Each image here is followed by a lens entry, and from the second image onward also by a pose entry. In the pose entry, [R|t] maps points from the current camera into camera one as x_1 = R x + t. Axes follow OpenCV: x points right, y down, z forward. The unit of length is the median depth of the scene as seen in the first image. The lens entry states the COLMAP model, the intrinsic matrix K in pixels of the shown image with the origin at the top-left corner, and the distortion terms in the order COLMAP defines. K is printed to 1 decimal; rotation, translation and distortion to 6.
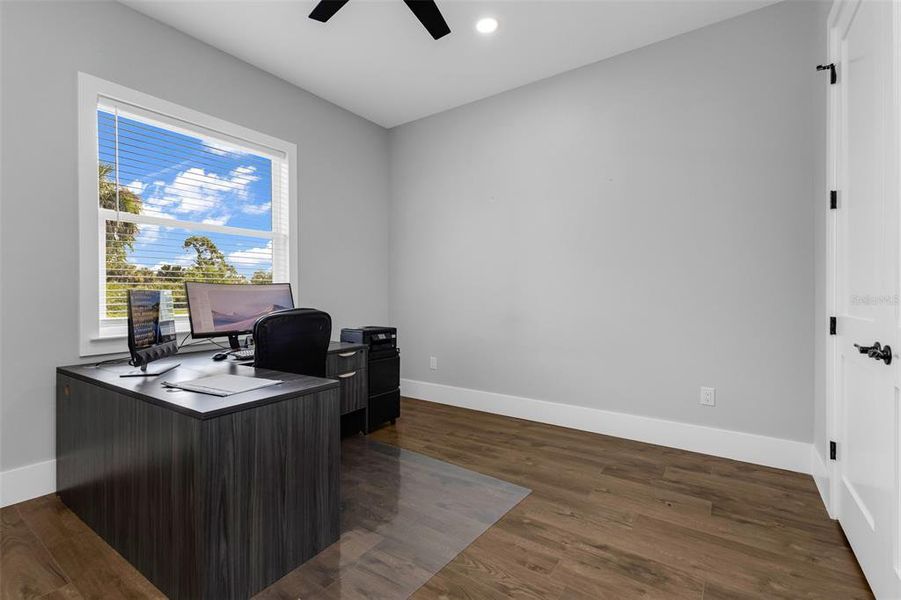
lens RADIAL K [[404.1, 0, 448.8], [0, 404.1, 301.0], [0, 0, 1]] dist [0.023627, -0.000101]
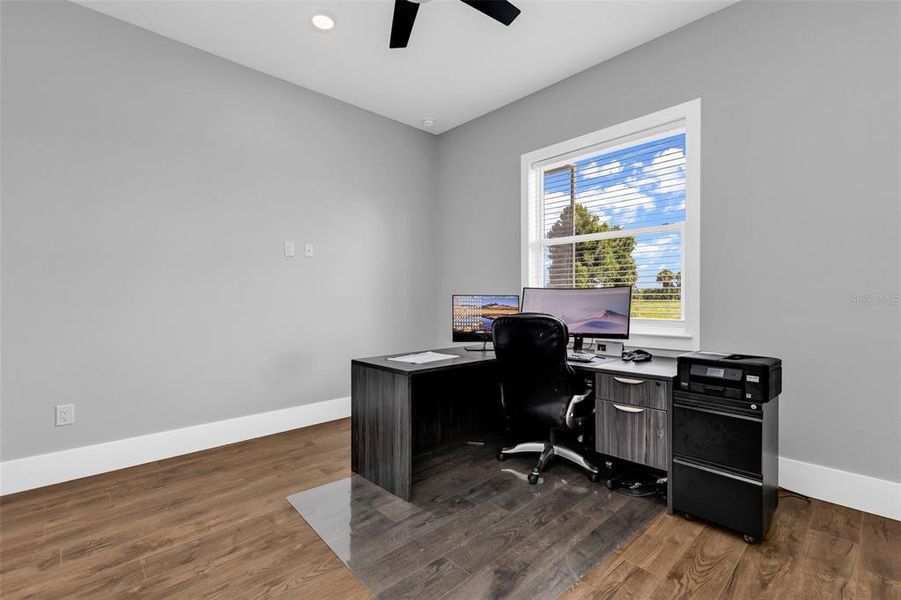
lens RADIAL K [[404.1, 0, 448.8], [0, 404.1, 301.0], [0, 0, 1]] dist [0.023627, -0.000101]
pose [[-0.197872, 0.011273, -0.980163, 0.598875], [-0.016209, 0.999760, 0.014770, -0.020859], [0.980094, 0.018810, -0.197642, 0.915909]]
